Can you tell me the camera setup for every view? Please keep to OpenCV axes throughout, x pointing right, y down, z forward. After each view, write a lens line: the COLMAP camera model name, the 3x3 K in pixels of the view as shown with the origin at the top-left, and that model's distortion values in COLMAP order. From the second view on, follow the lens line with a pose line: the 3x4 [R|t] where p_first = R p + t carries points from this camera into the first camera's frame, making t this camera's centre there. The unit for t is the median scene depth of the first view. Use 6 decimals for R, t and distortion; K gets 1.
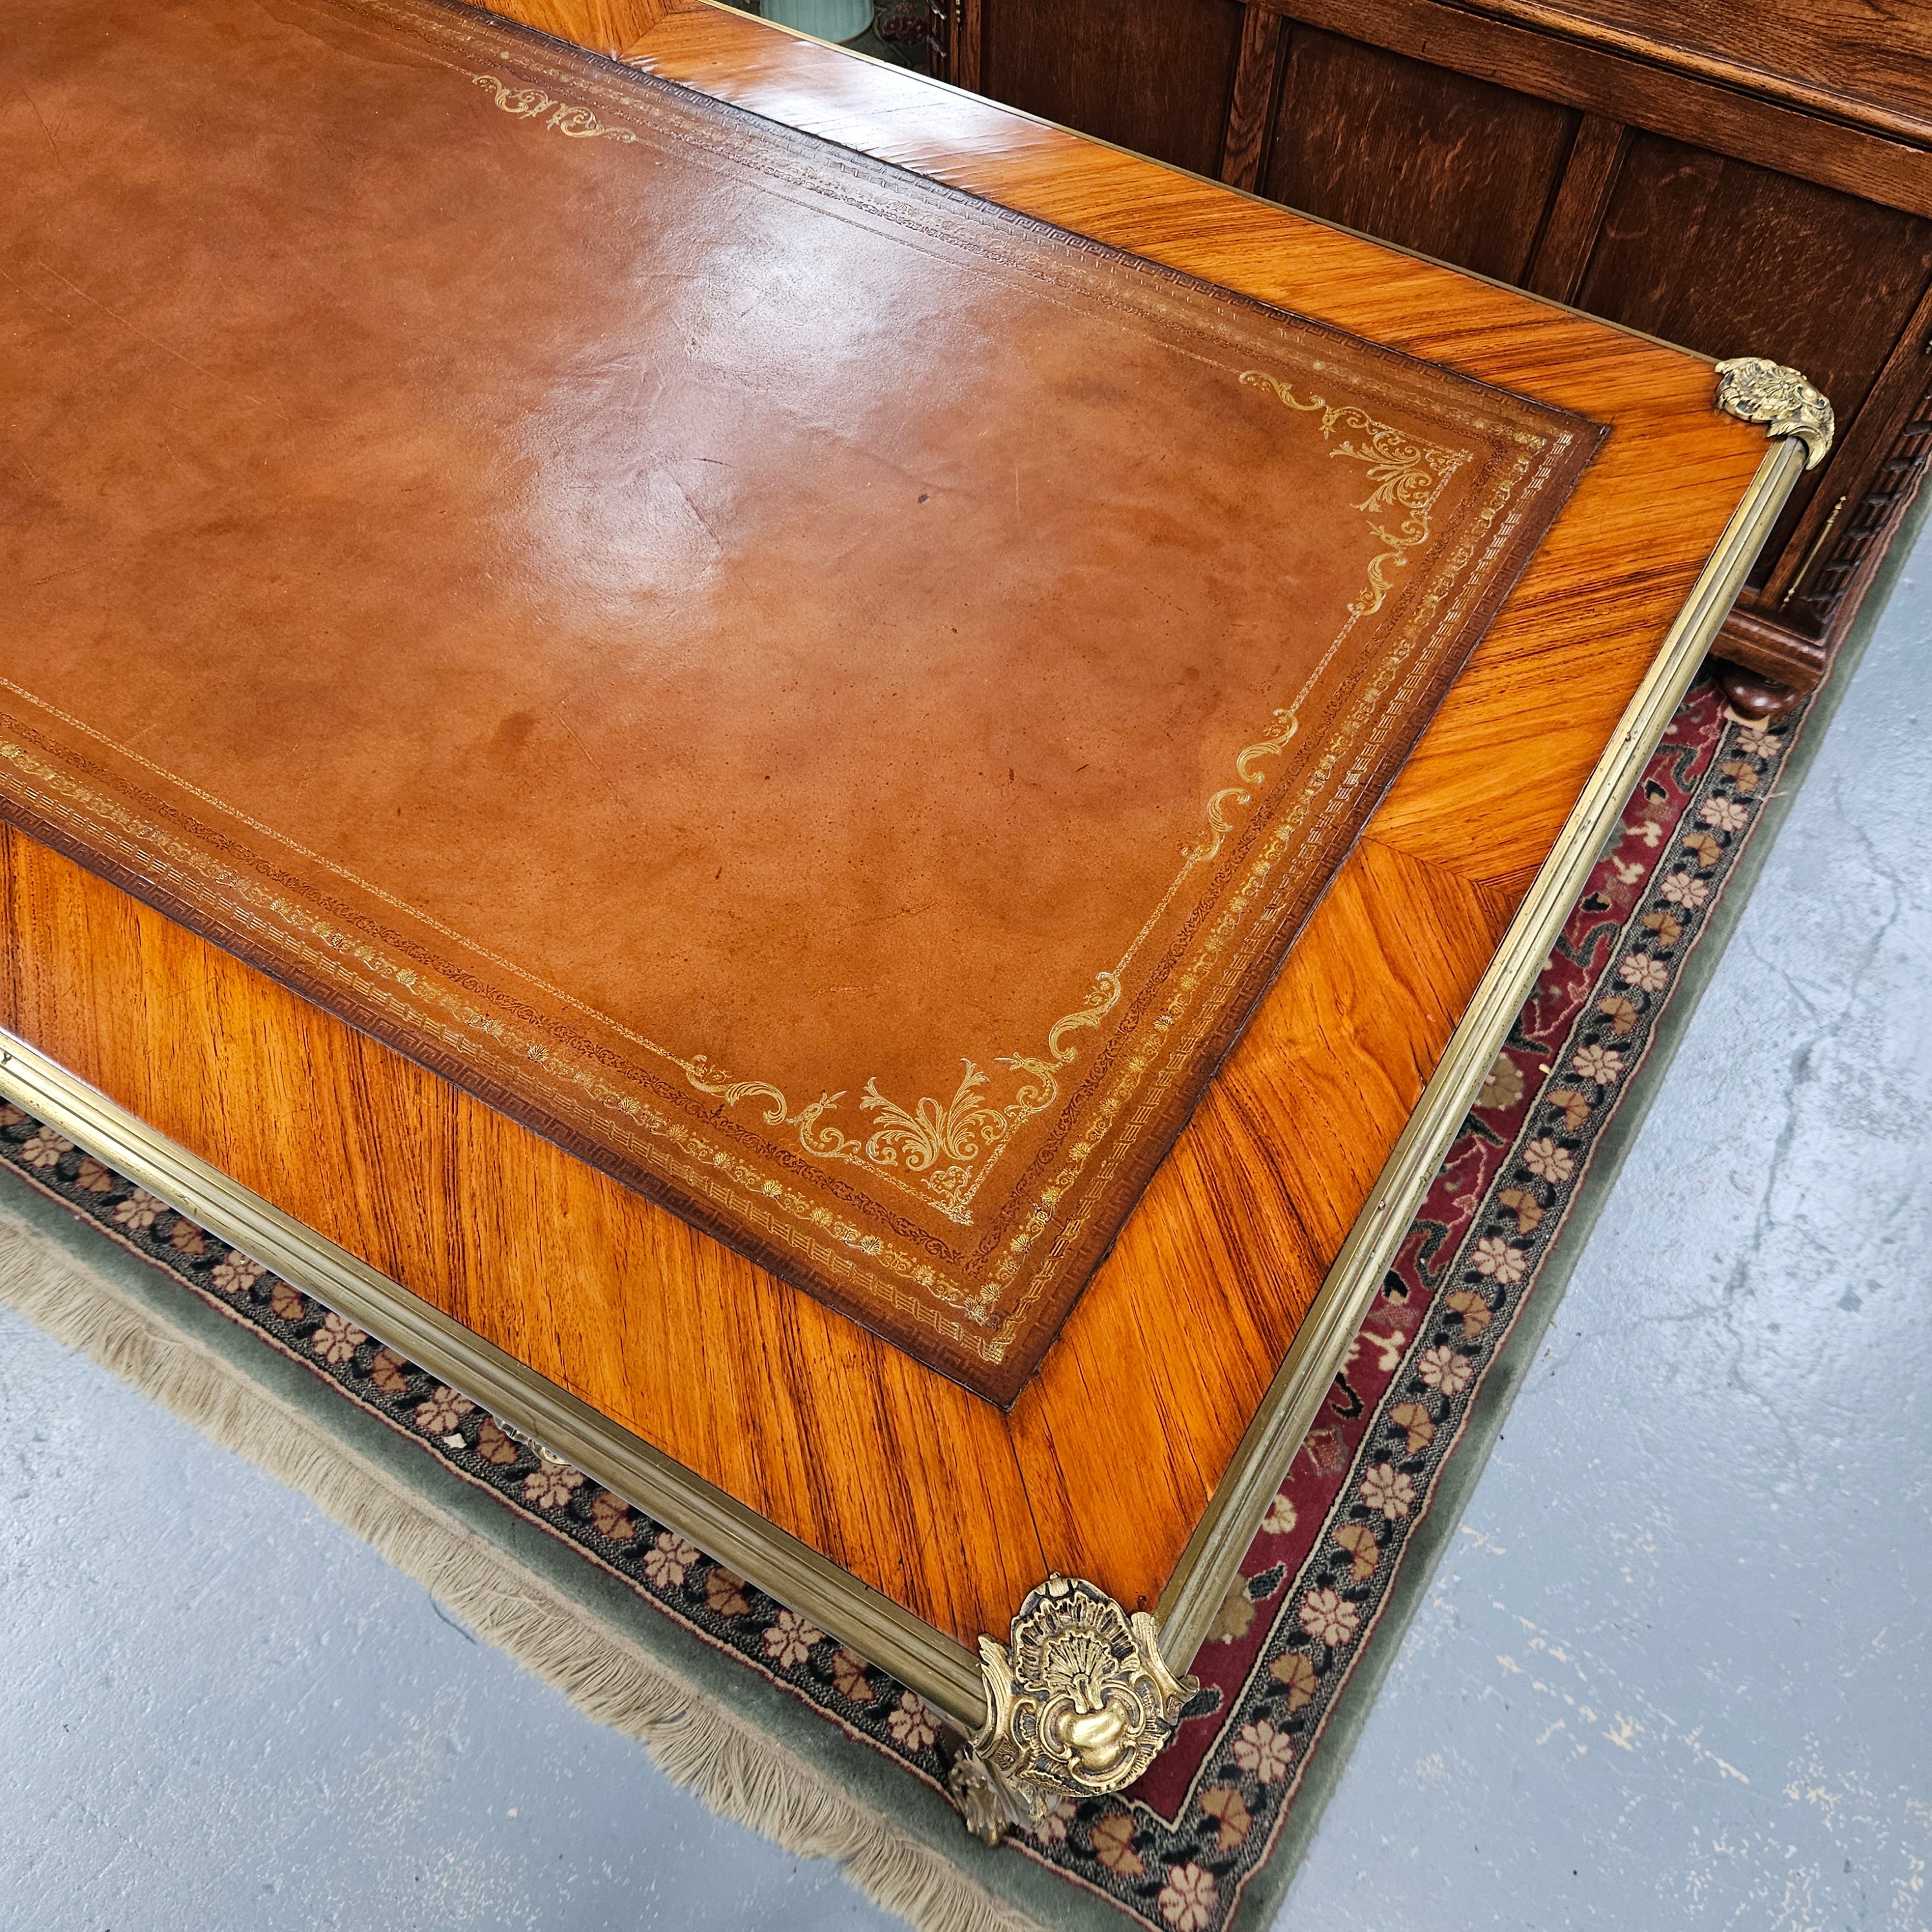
lens RADIAL K [[1759.1, 0, 964.2], [0, 1759.1, 966.0], [0, 0, 1]] dist [0.022433, 0.000000]
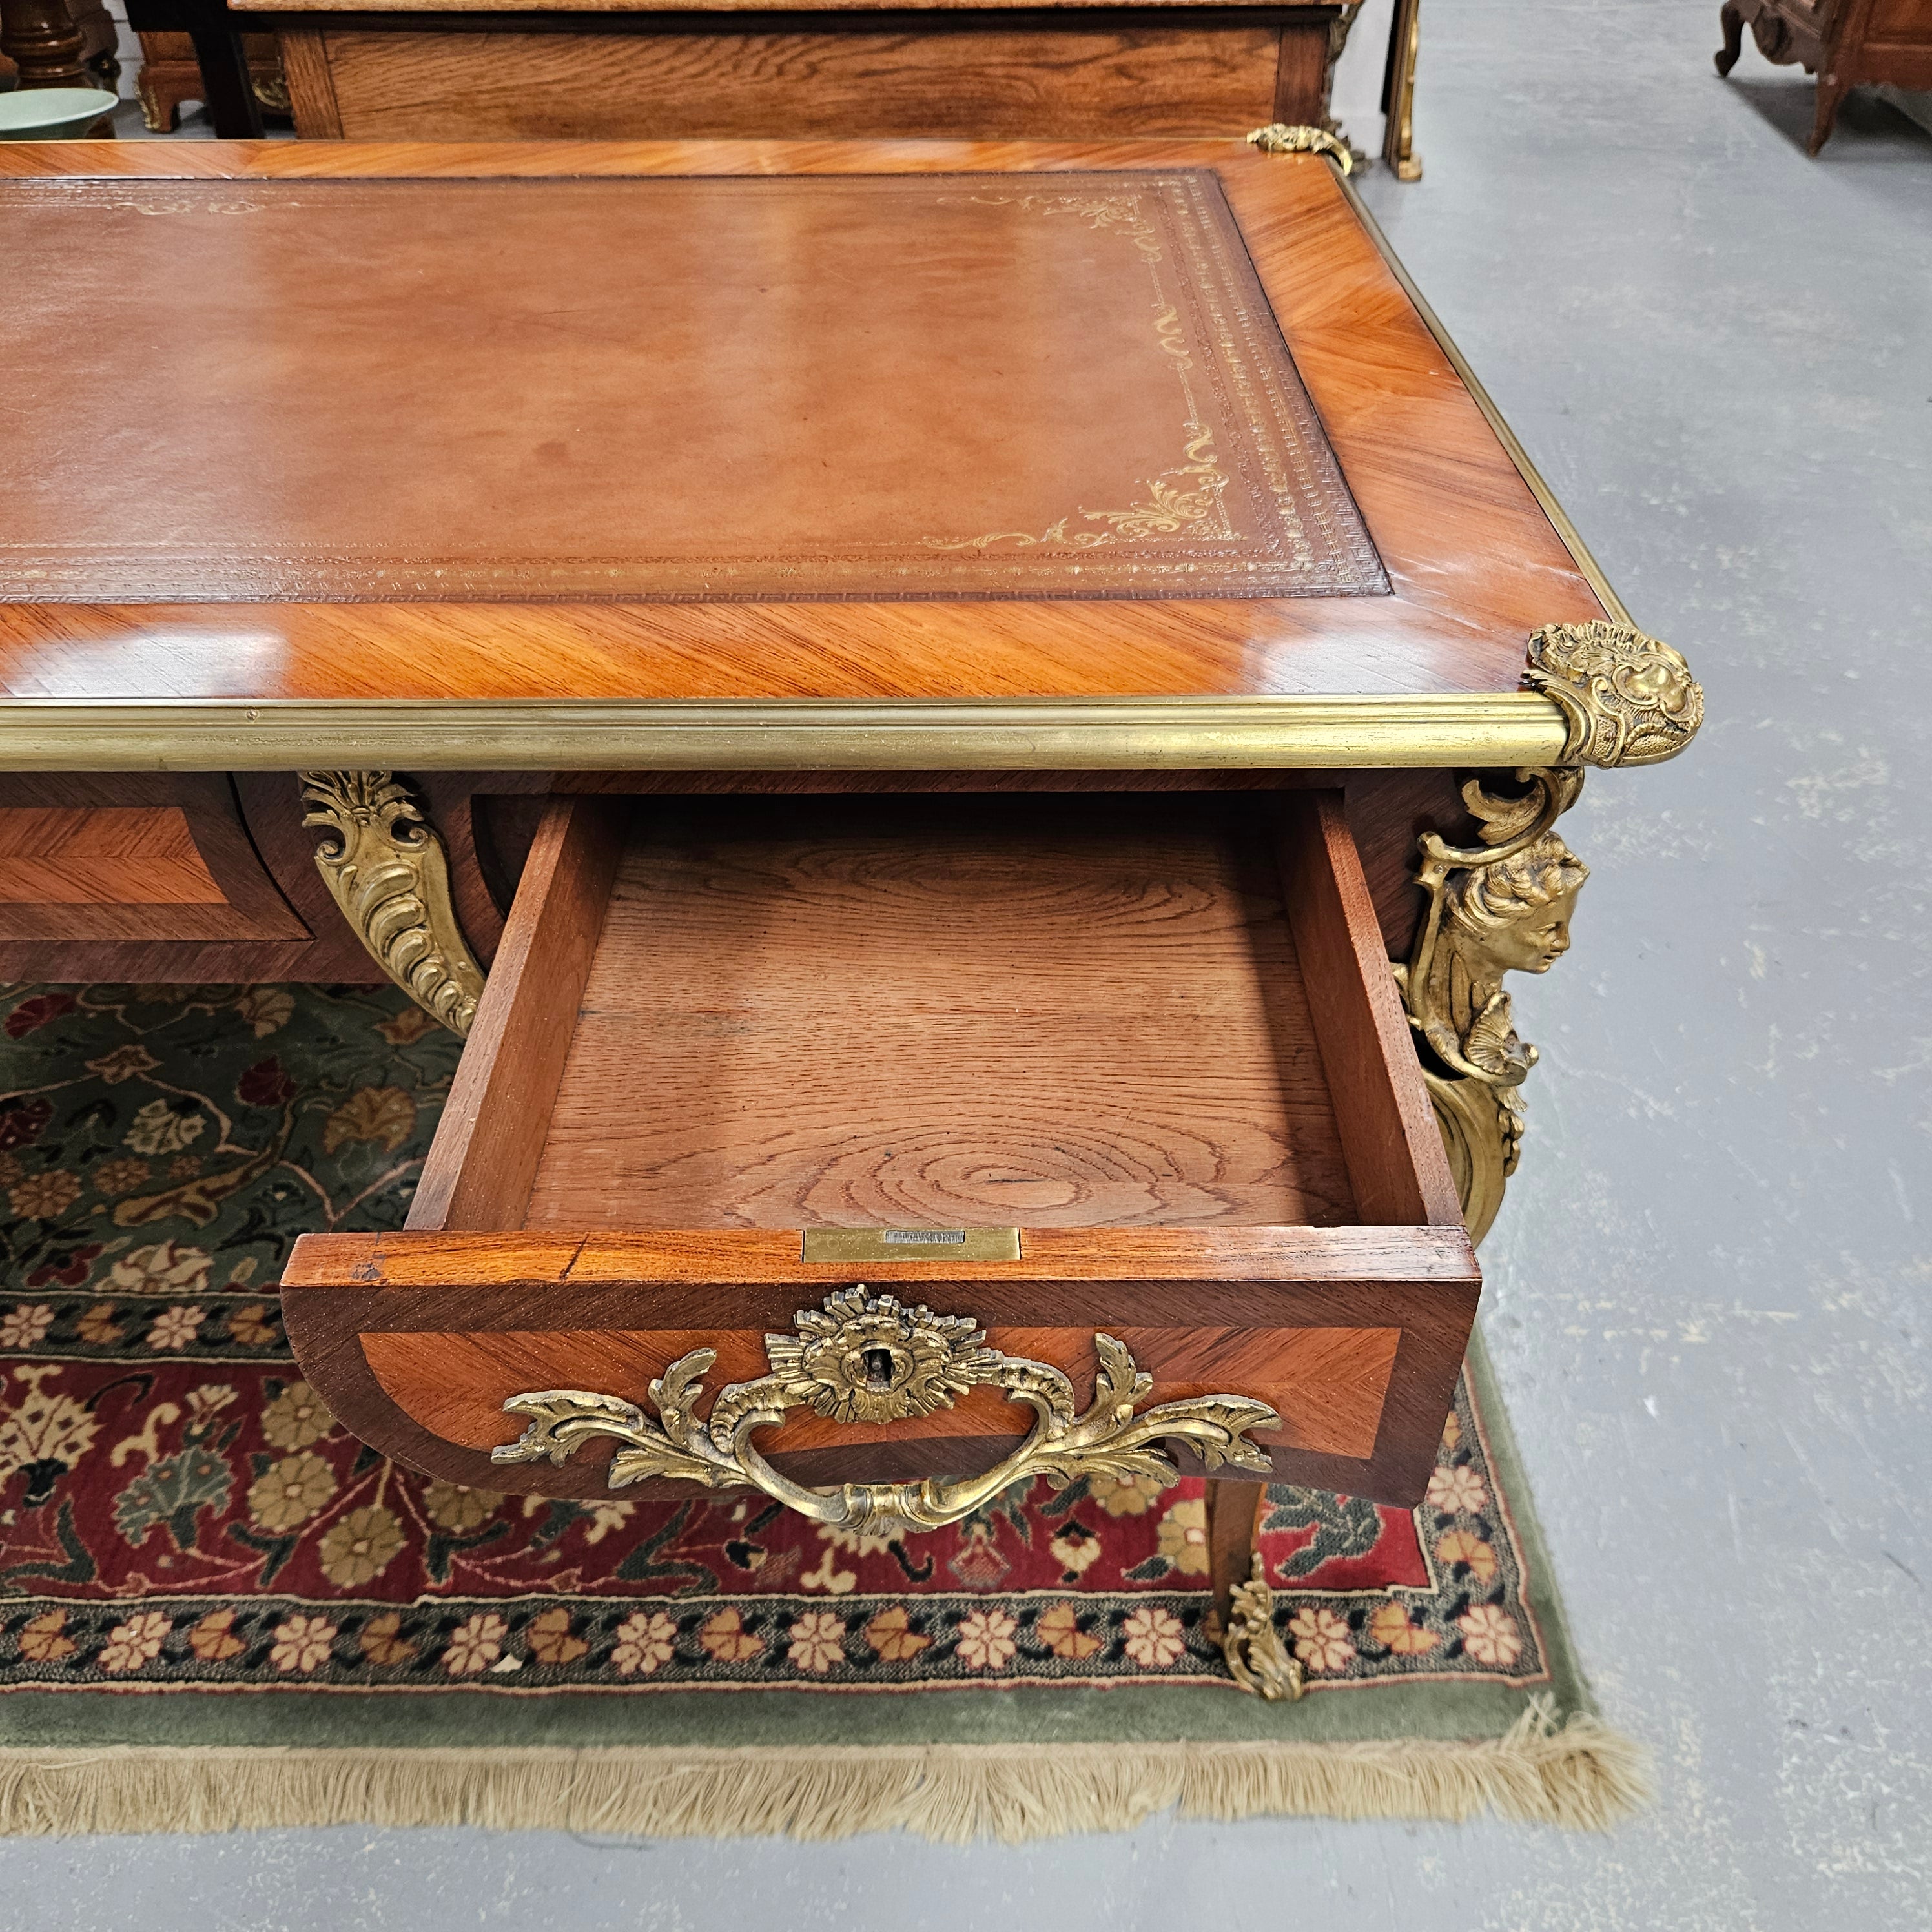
lens RADIAL K [[1759.1, 0, 967.6], [0, 1759.1, 962.2], [0, 0, 1]] dist [0.022433, 0.000000]
pose [[0.850728, -0.332941, 0.406708, -0.347847], [0.447217, 0.865061, -0.227303, 0.281637], [-0.276149, 0.375260, 0.884829, 0.096967]]
